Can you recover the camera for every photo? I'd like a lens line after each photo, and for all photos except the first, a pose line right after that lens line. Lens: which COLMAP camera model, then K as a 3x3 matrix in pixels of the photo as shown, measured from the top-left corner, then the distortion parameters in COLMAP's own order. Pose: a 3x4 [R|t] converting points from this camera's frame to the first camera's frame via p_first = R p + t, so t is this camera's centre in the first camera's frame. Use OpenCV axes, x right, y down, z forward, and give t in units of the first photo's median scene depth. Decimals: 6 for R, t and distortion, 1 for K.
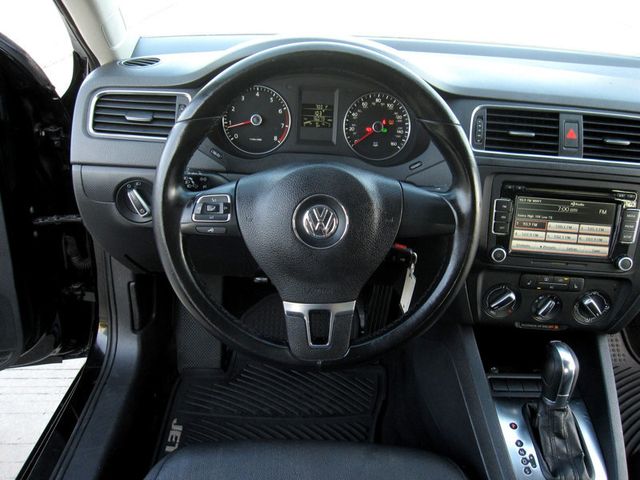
lens RADIAL K [[531.5, 0, 320.0], [0, 531.5, 240.0], [0, 0, 1]] dist [-0.082455, 0.039440]
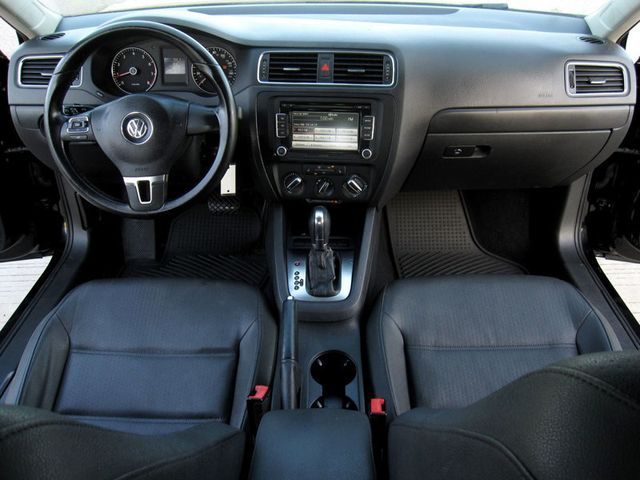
lens RADIAL K [[531.5, 0, 320.0], [0, 531.5, 240.0], [0, 0, 1]] dist [-0.082455, 0.039440]
pose [[0.997754, -0.030141, -0.059824, 0.537288], [0.035275, 0.995609, 0.086710, 0.155764], [0.056948, -0.088626, 0.994436, -0.538647]]
